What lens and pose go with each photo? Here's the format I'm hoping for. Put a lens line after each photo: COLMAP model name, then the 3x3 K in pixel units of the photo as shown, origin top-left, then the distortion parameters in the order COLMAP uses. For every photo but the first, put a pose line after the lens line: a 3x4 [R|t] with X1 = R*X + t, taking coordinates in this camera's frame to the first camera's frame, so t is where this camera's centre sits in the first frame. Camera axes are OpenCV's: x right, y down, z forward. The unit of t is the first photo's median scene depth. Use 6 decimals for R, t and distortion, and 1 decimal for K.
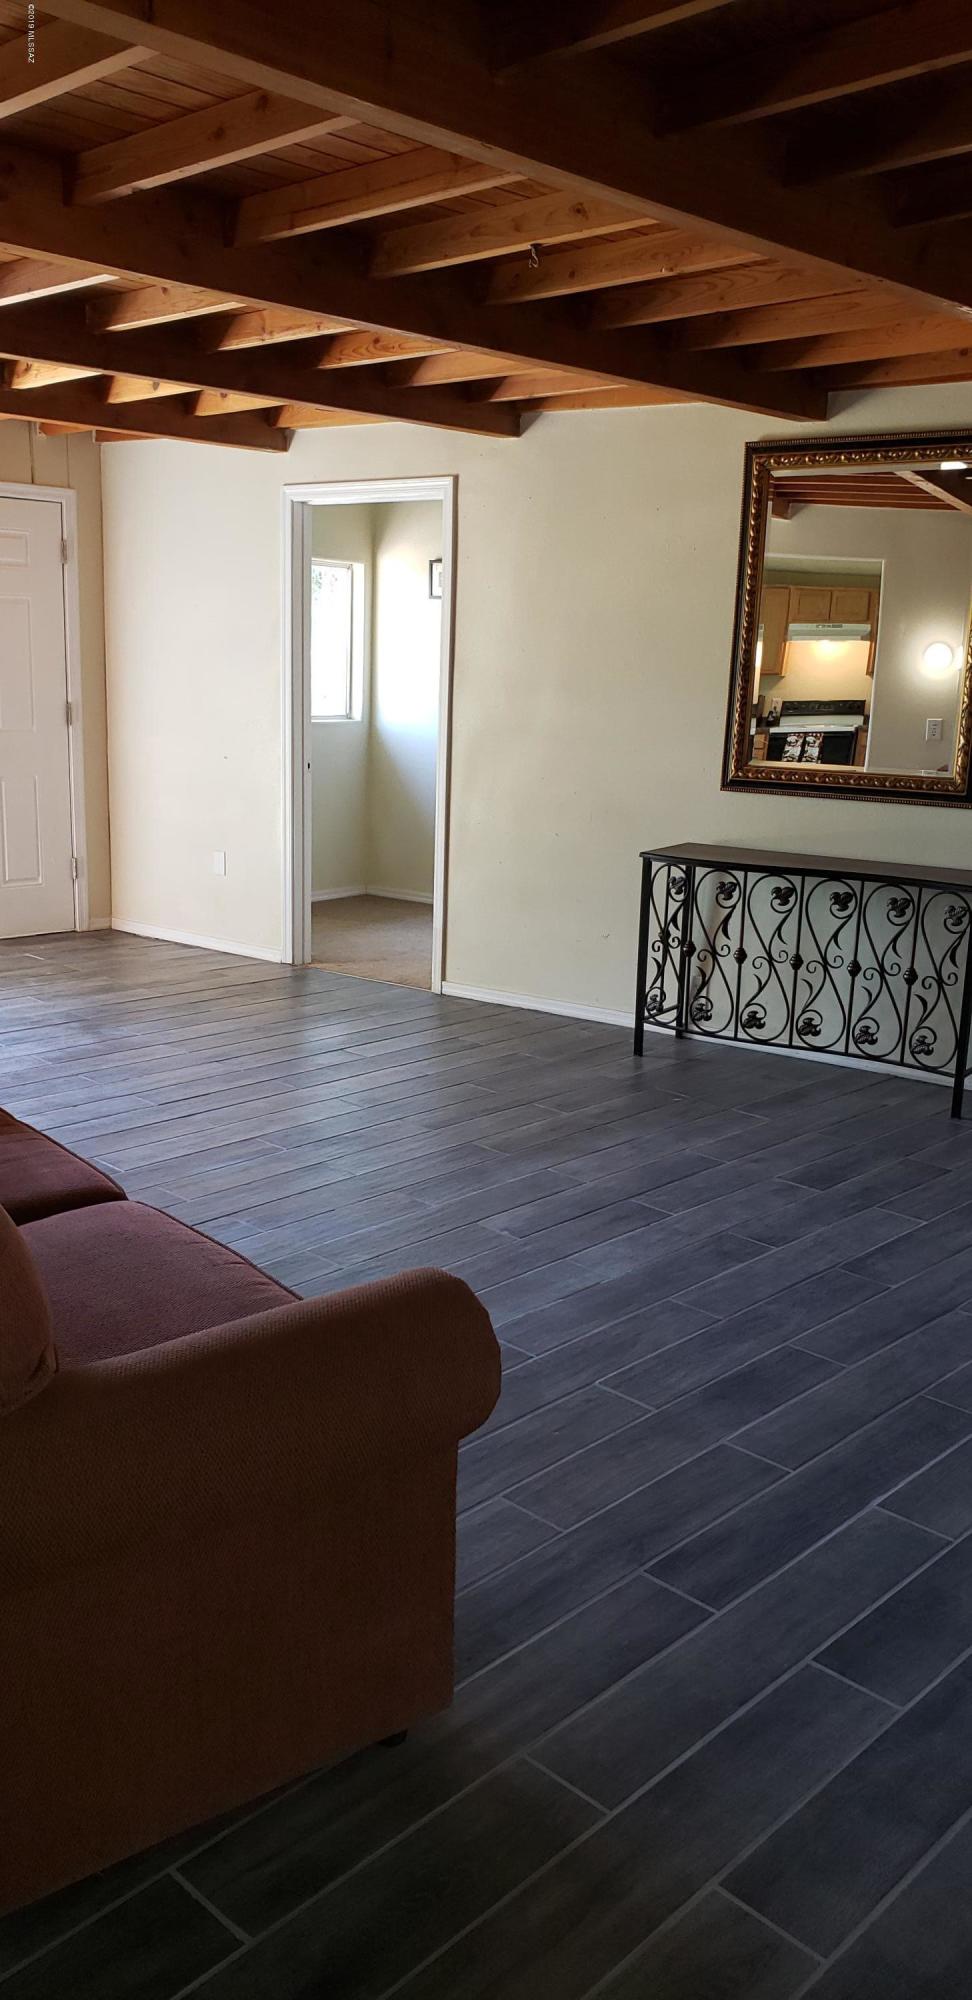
lens RADIAL K [[1573.1, 0, 484.8], [0, 1573.1, 1001.7], [0, 0, 1]] dist [-0.000871, -0.002961]
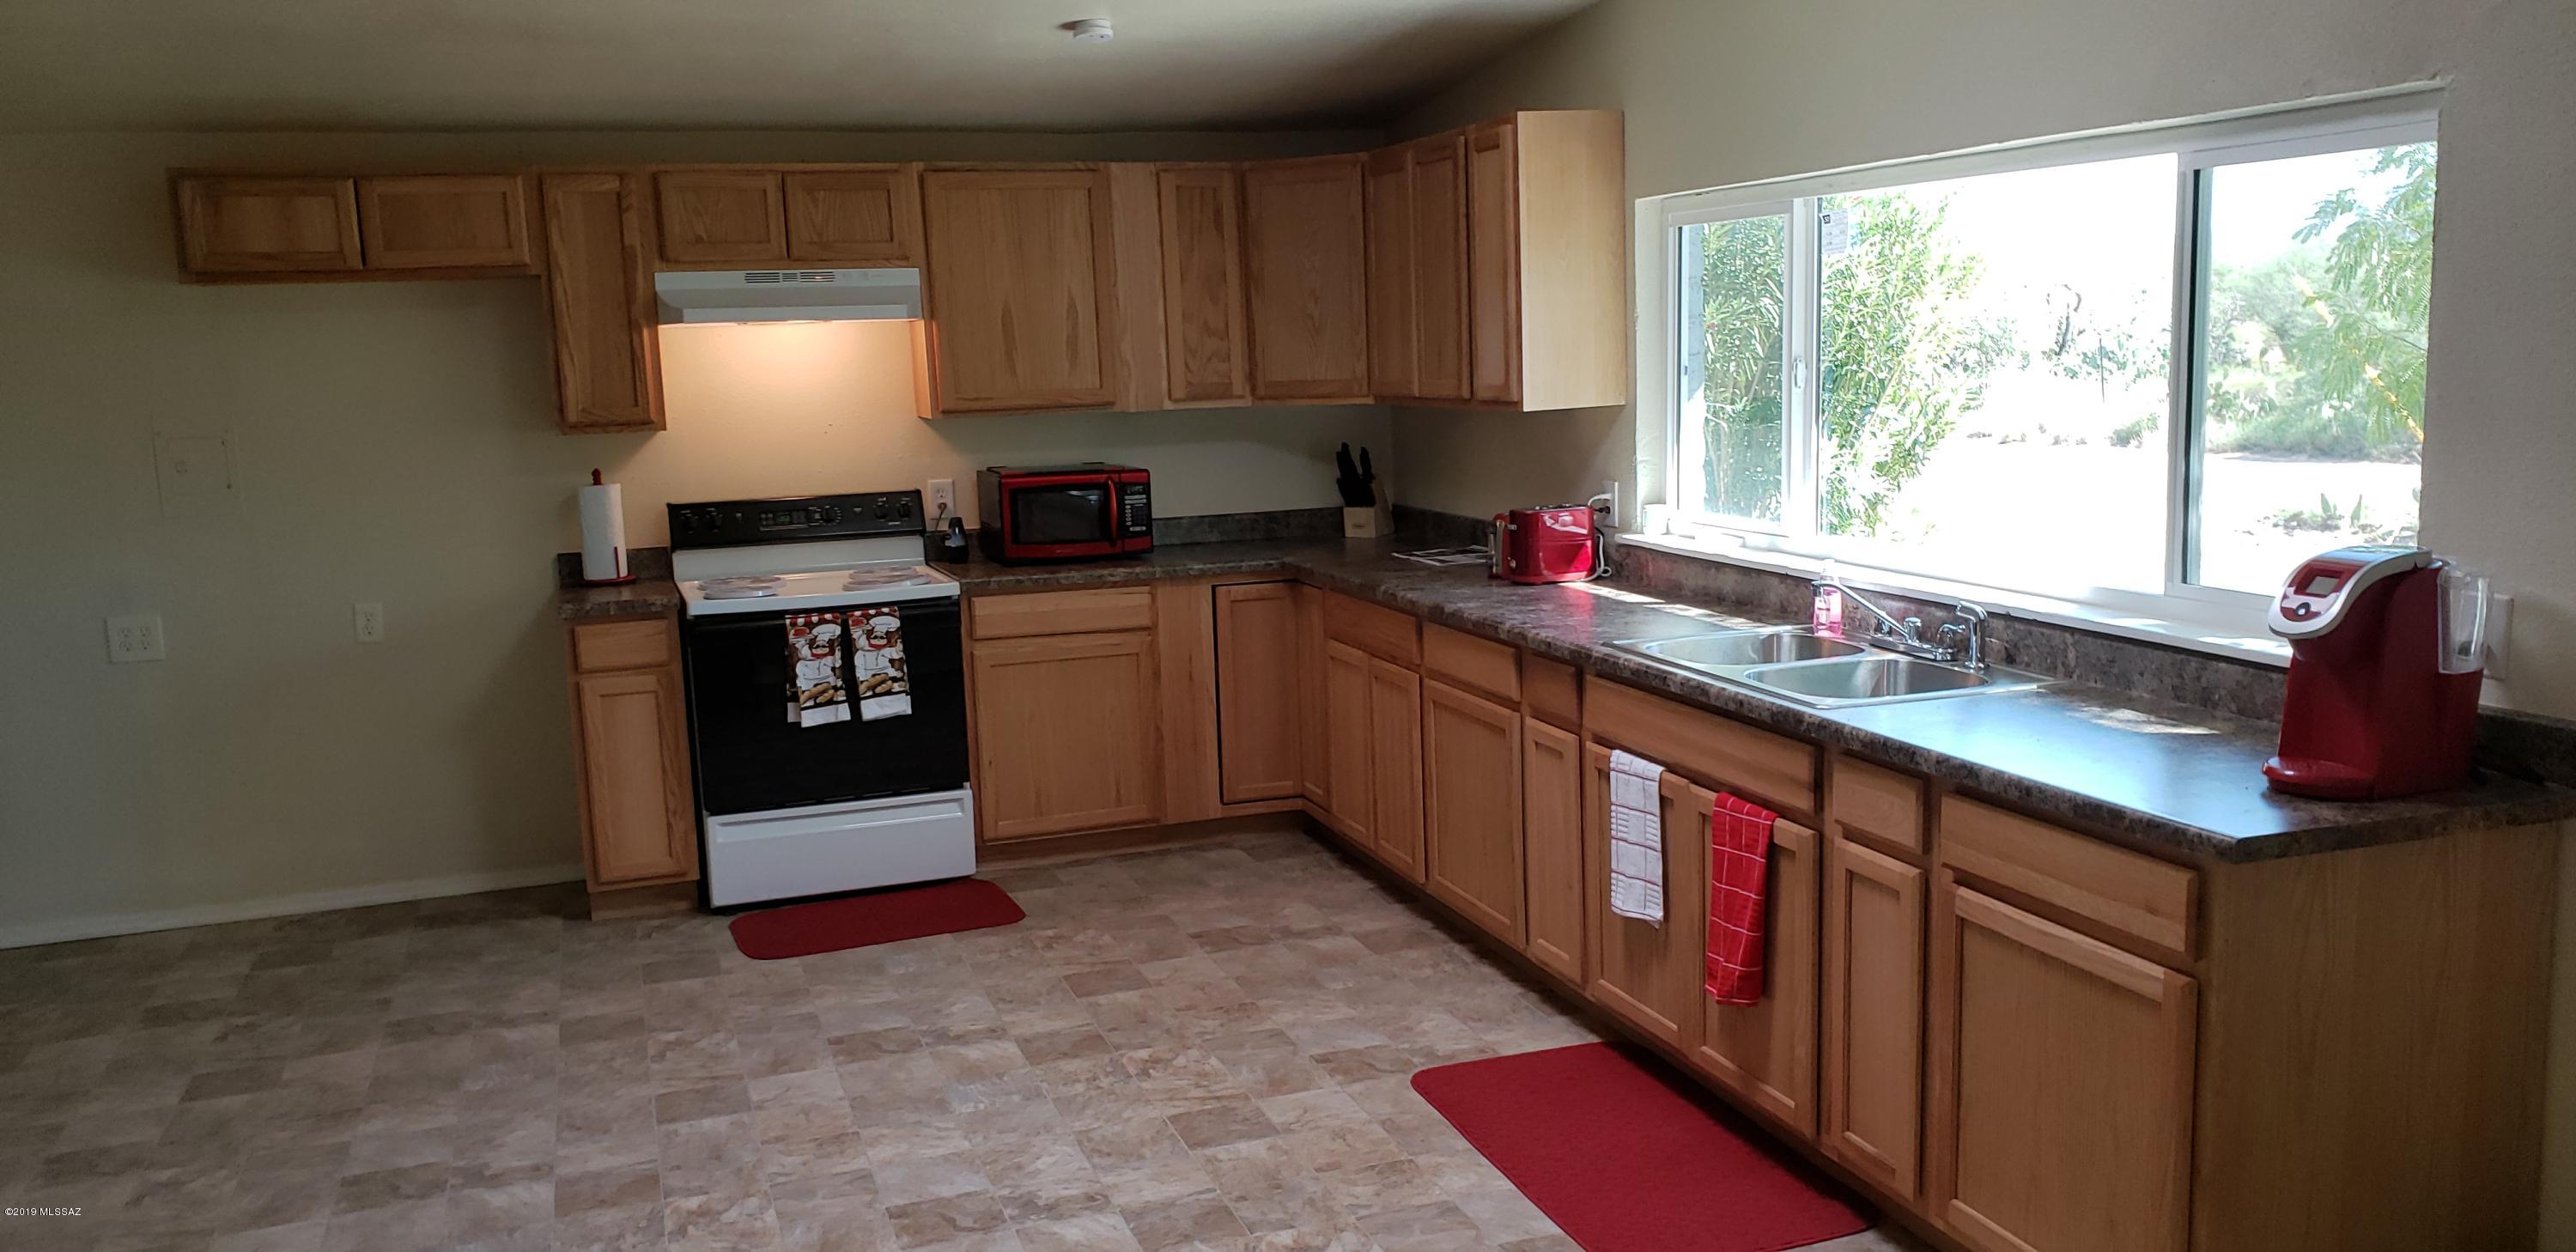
lens RADIAL K [[2026.2, 0, 1289.7], [0, 2026.2, 627.7], [0, 0, 1]] dist [-0.000871, -0.002961]
pose [[0.470106, -0.160816, 0.867835, -0.106753], [0.234729, 0.970631, 0.052712, -0.167506], [-0.850824, 0.178926, 0.494048, 0.722640]]
